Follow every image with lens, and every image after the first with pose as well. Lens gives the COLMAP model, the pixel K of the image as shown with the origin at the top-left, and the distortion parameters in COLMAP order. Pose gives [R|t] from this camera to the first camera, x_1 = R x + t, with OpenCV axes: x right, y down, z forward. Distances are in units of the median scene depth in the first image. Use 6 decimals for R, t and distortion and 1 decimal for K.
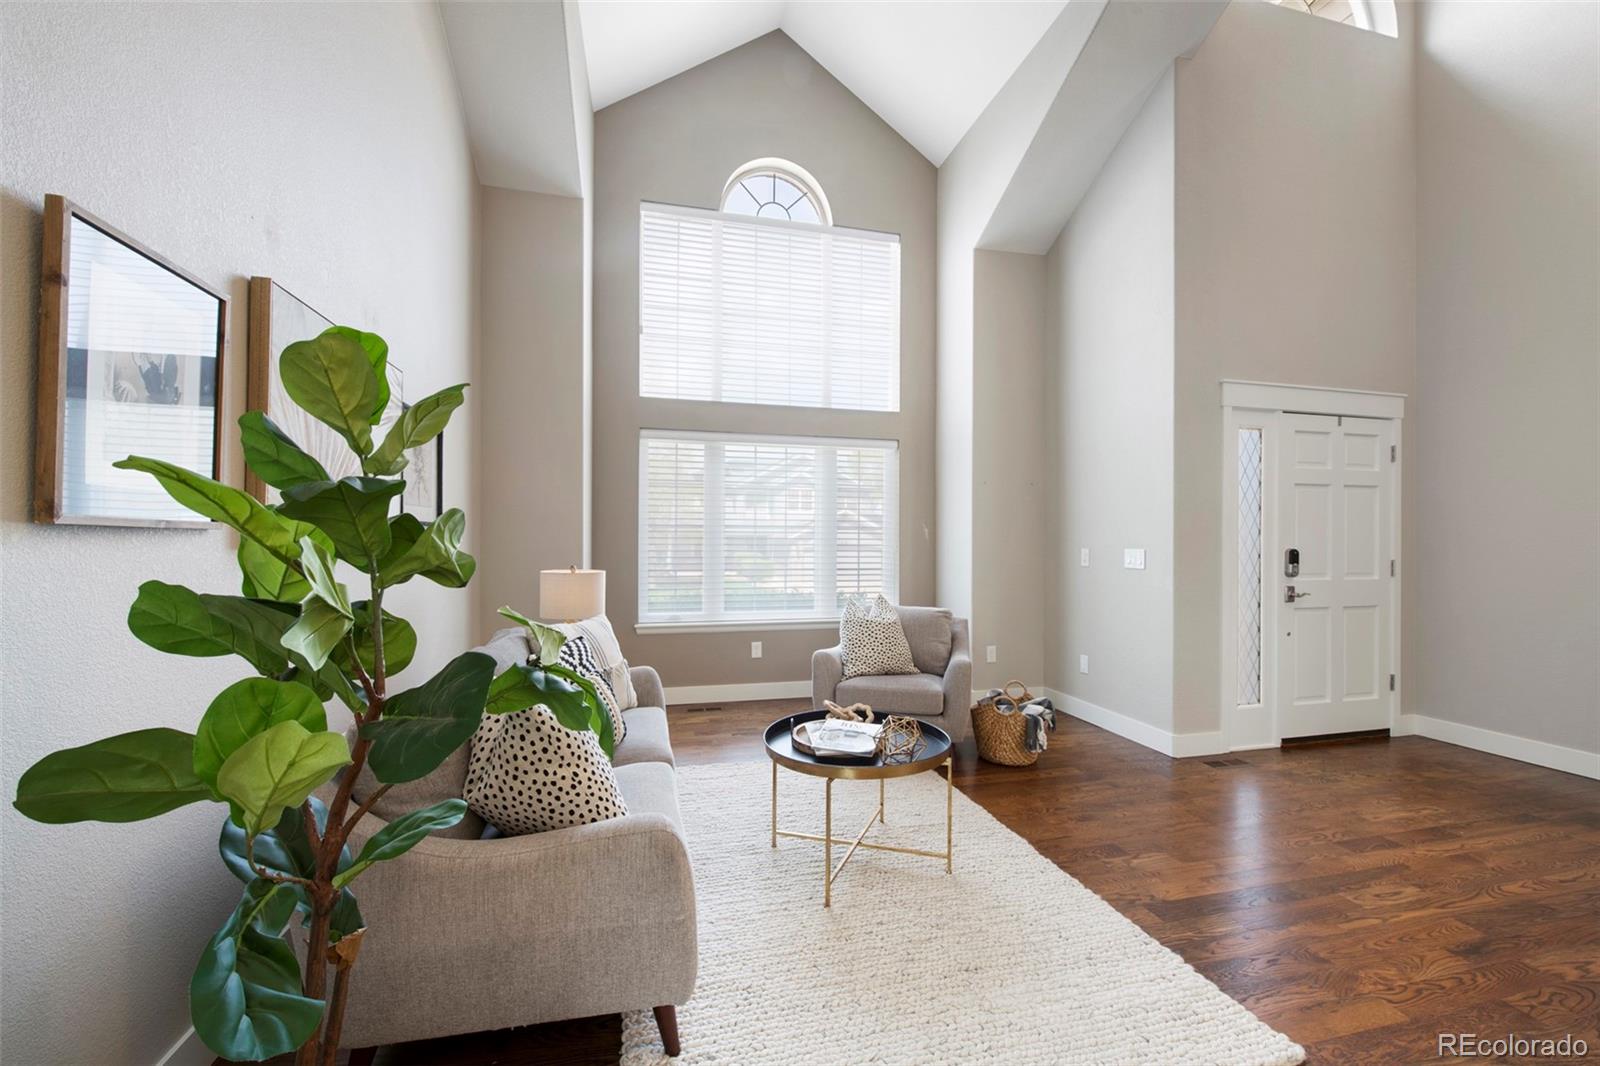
lens RADIAL K [[636.0, 0, 806.6], [0, 636.0, 541.8], [0, 0, 1]] dist [0.000997, 0.000083]
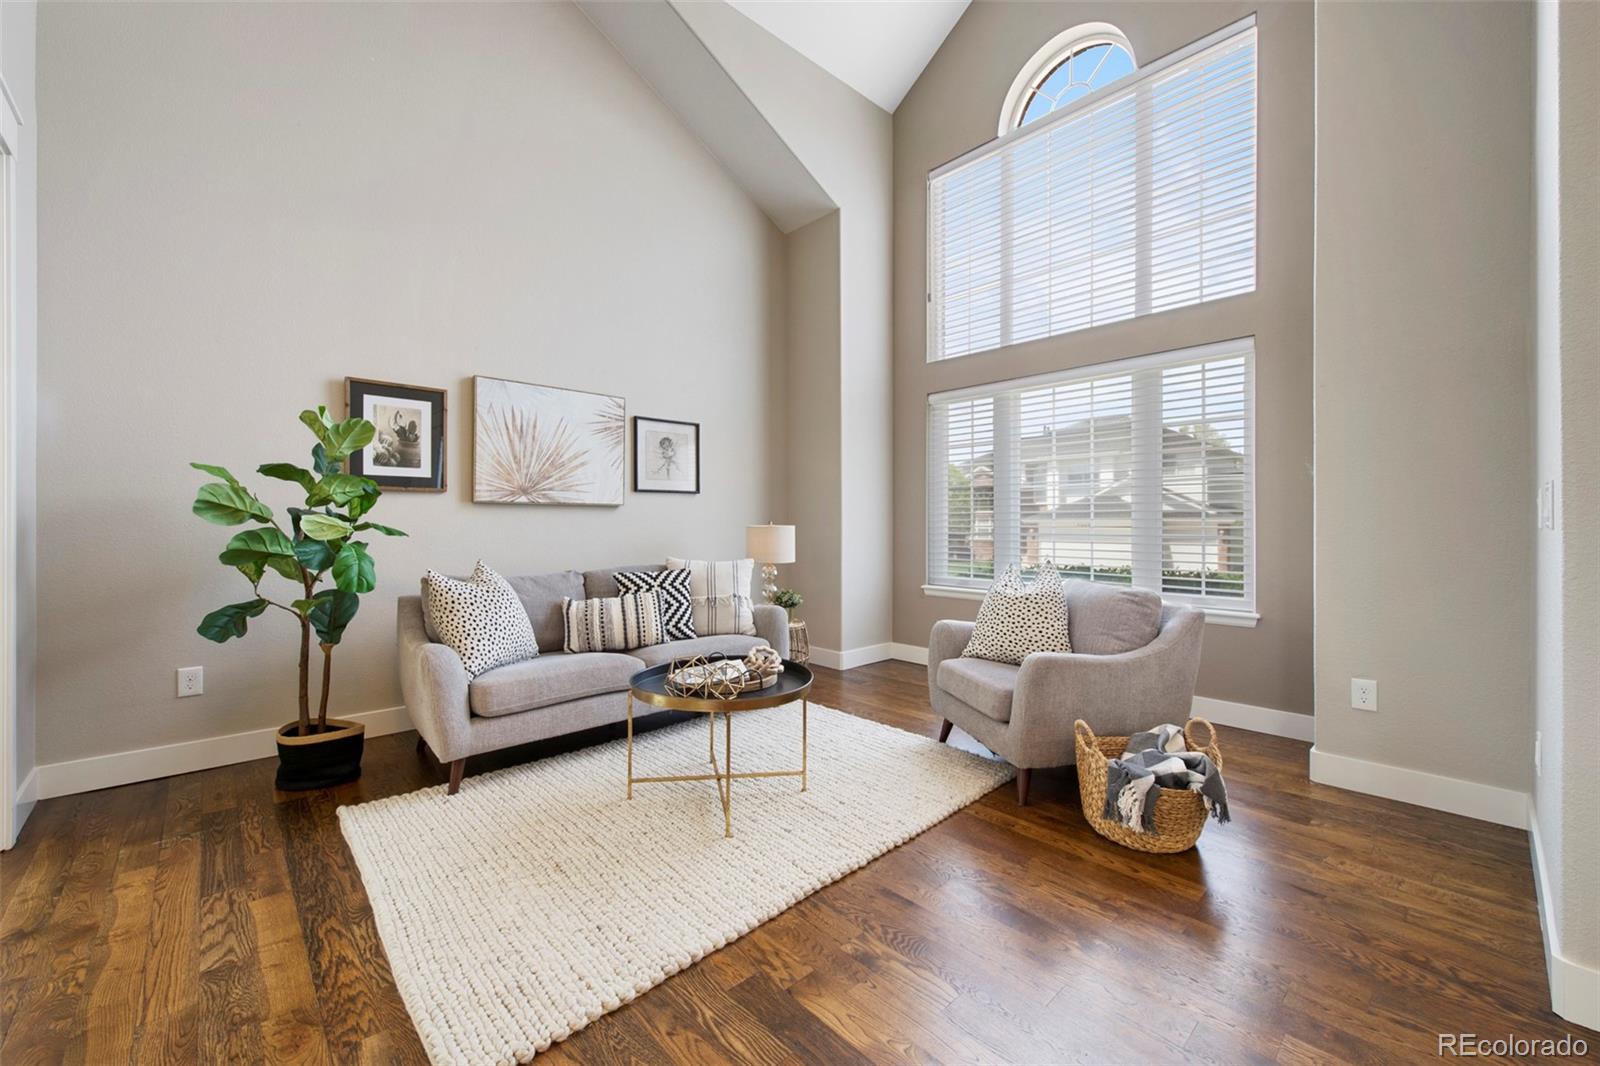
lens RADIAL K [[640.9, 0, 801.0], [0, 640.9, 527.1], [0, 0, 1]] dist [0.001207, 0.000108]
pose [[0.476351, -0.000168, -0.879255, 0.819850], [0.001223, 0.999999, 0.000472, 0.051647], [0.879254, -0.001300, 0.476351, 0.486411]]
